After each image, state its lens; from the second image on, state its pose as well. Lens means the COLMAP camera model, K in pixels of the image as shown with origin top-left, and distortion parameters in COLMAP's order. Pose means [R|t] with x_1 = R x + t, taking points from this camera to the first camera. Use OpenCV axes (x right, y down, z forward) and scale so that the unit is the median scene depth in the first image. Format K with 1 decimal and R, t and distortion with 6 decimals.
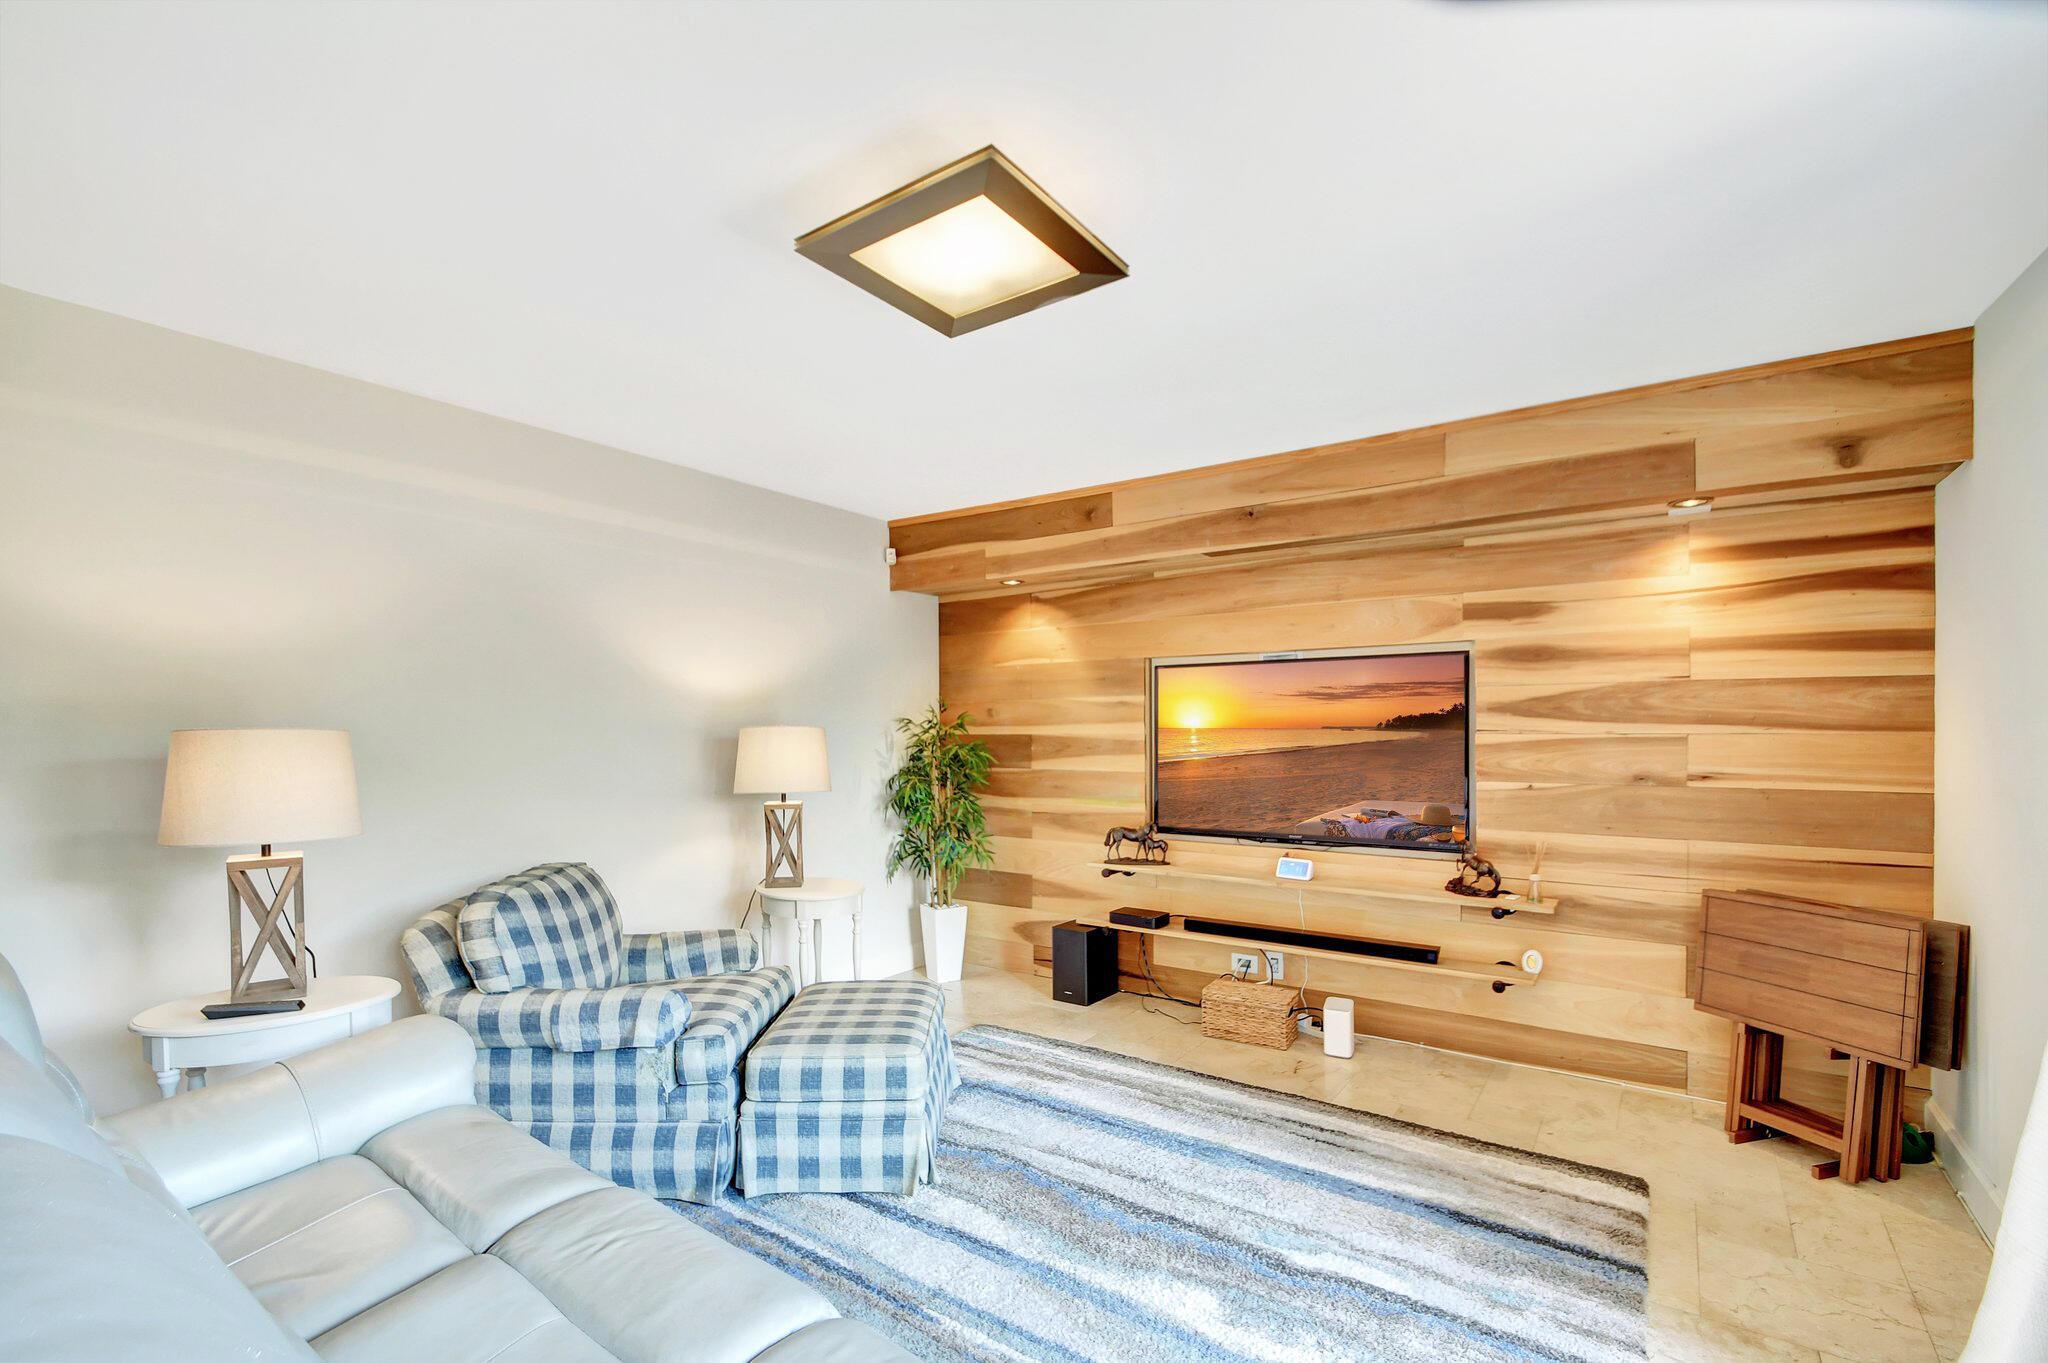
lens RADIAL K [[893.0, 0, 1003.8], [0, 893.0, 736.8], [0, 0, 1]] dist [-0.002061, -0.000584]
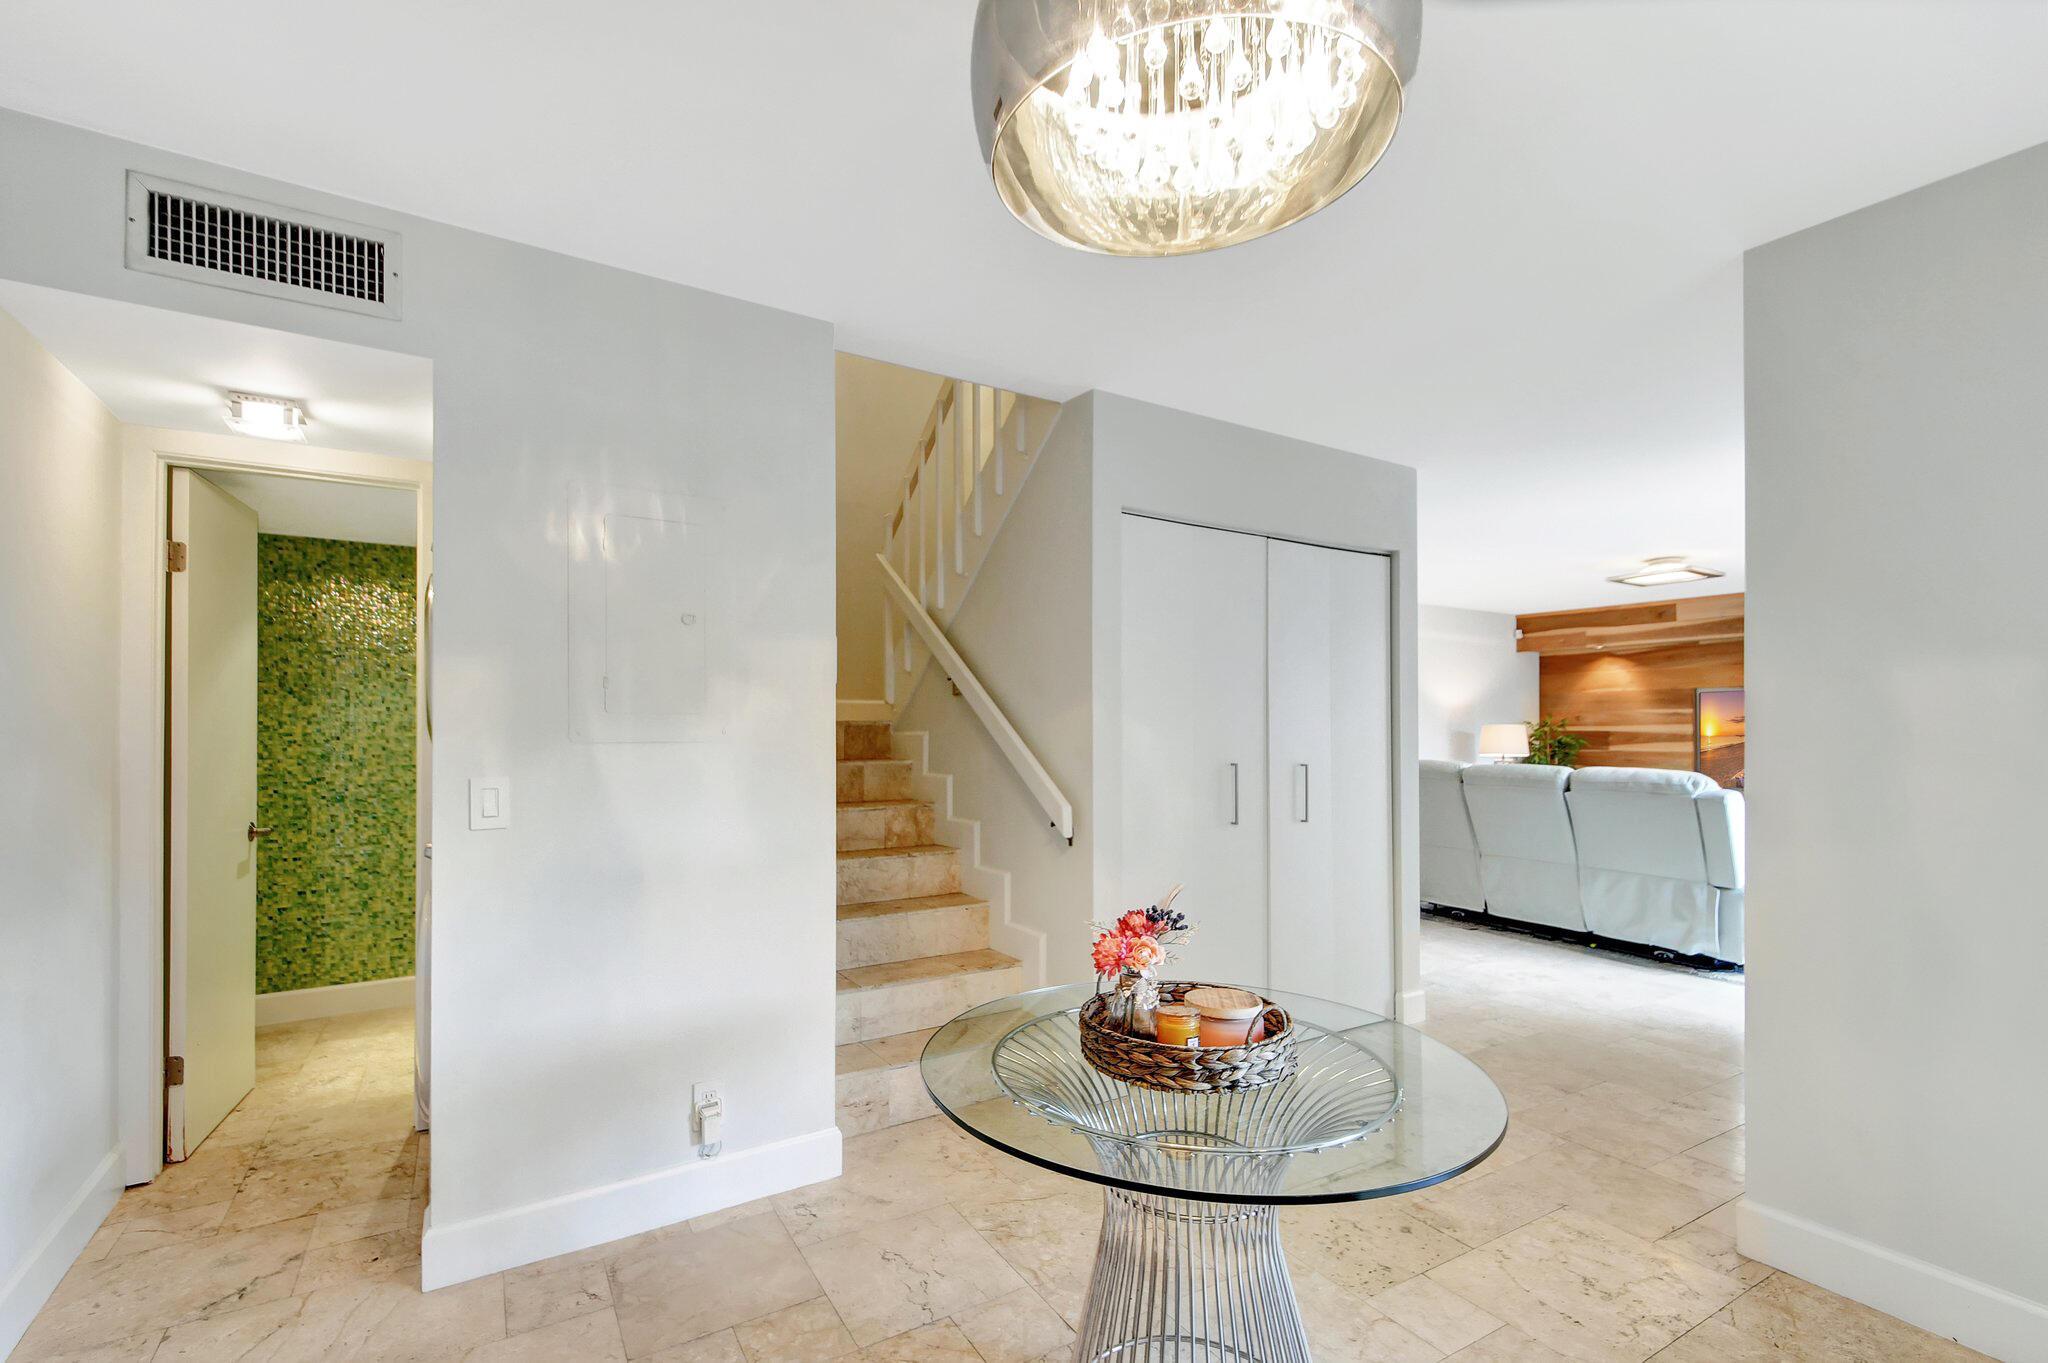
lens RADIAL K [[893.0, 0, 1003.8], [0, 893.0, 736.8], [0, 0, 1]] dist [-0.002061, -0.000584]
pose [[0.920525, 0.003506, -0.390669, -0.516941], [-0.005949, 0.999970, -0.005044, 0.033716], [0.390639, 0.006967, 0.920518, -1.486279]]
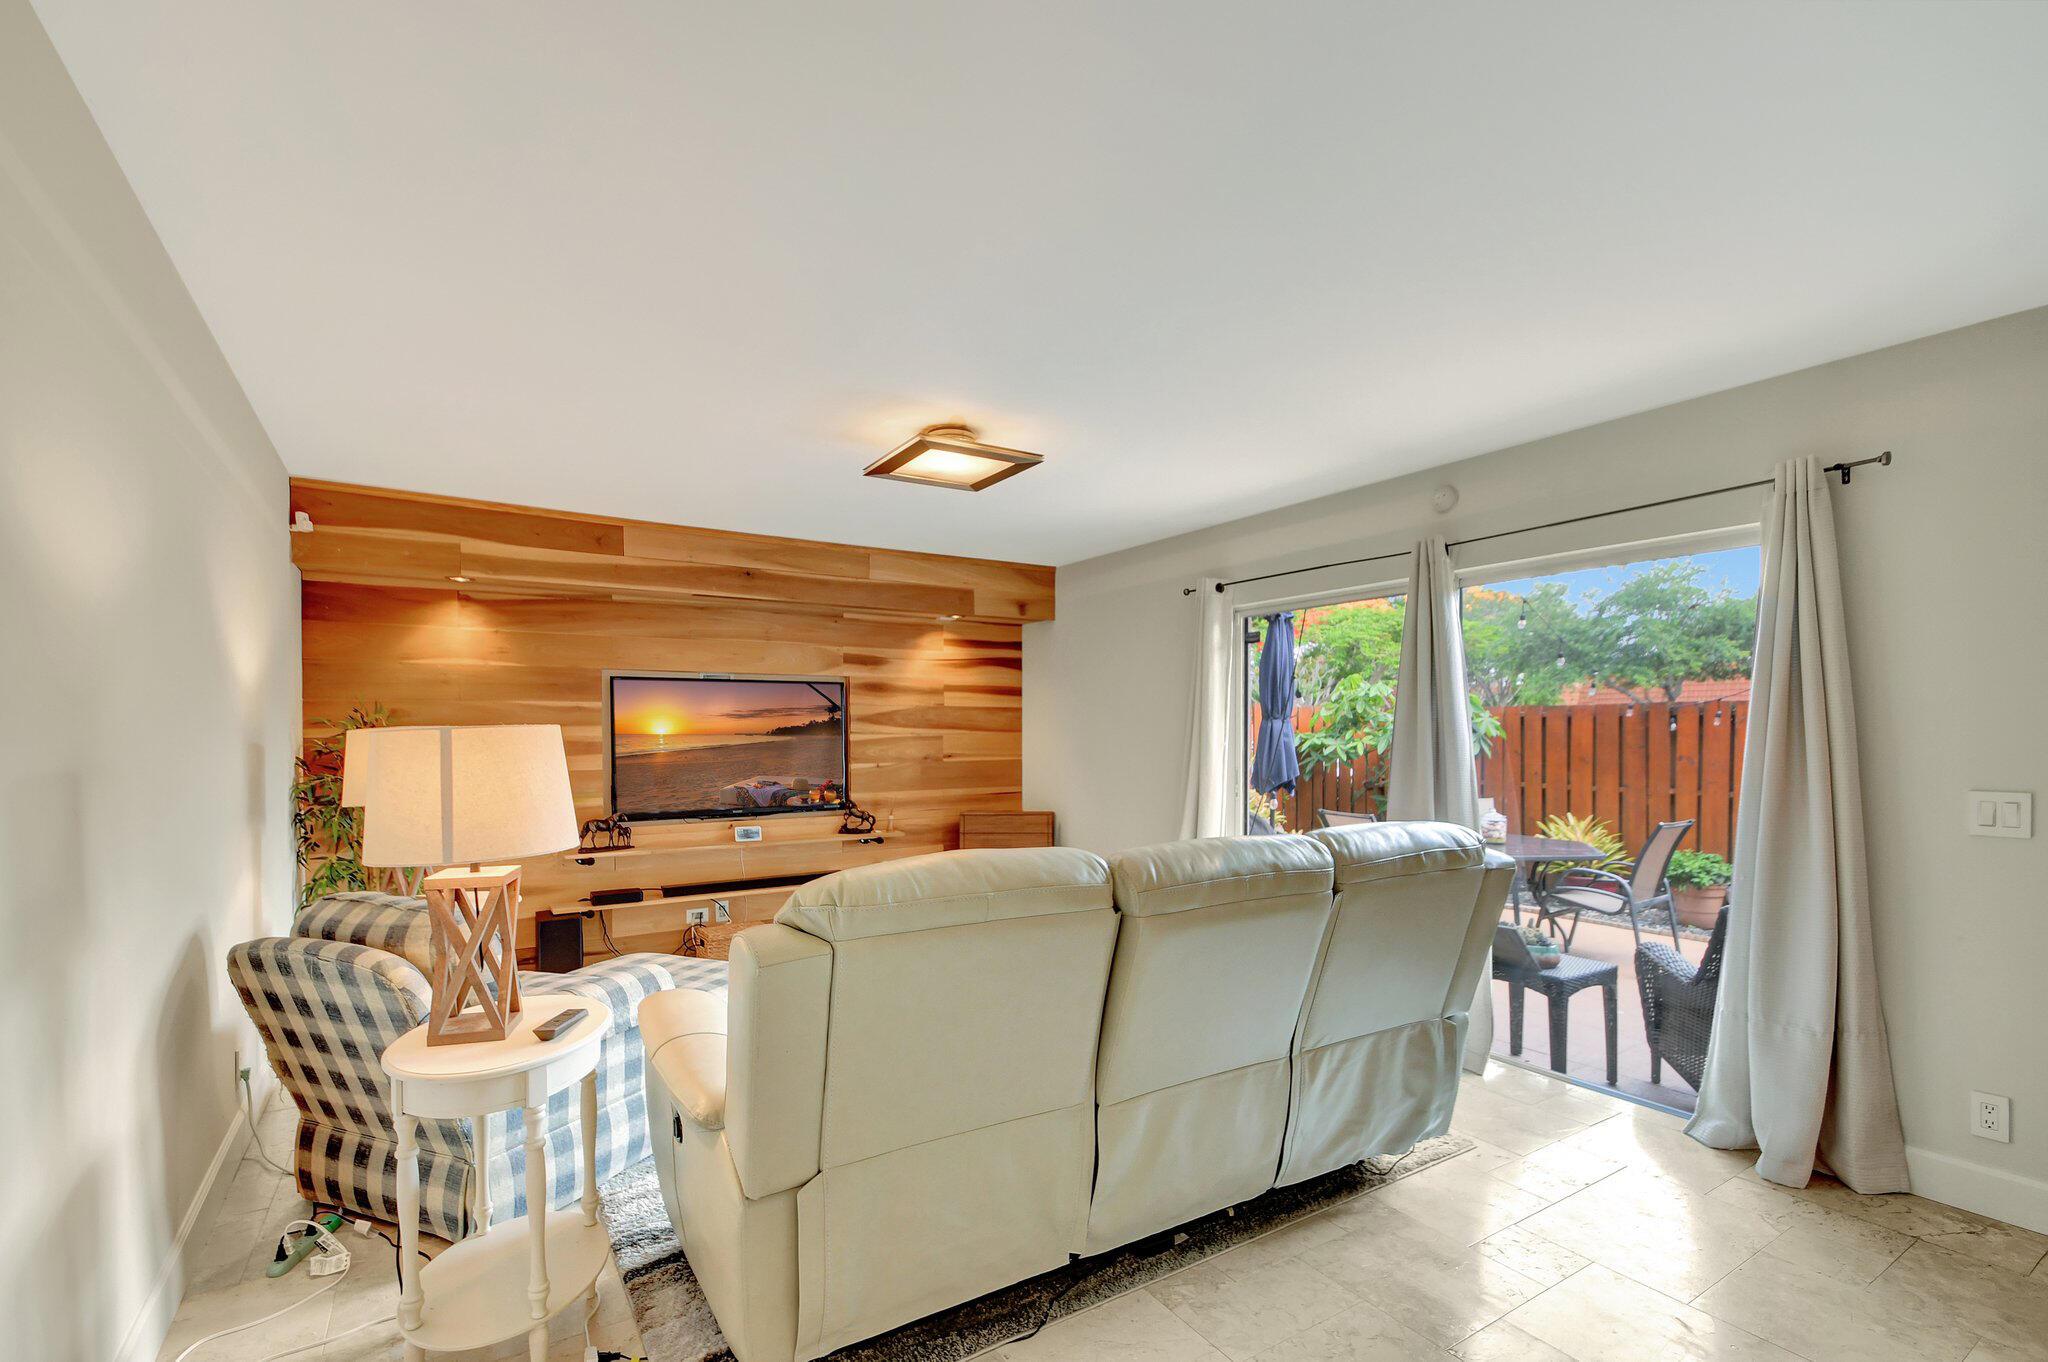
lens RADIAL K [[918.0, 0, 1017.2], [0, 918.0, 760.7], [0, 0, 1]] dist [-0.000673, -0.000275]
pose [[0.378145, -0.029367, 0.925281, -0.885803], [0.010232, 0.999568, 0.027543, 0.001354], [-0.925690, -0.000948, 0.378282, 0.092747]]
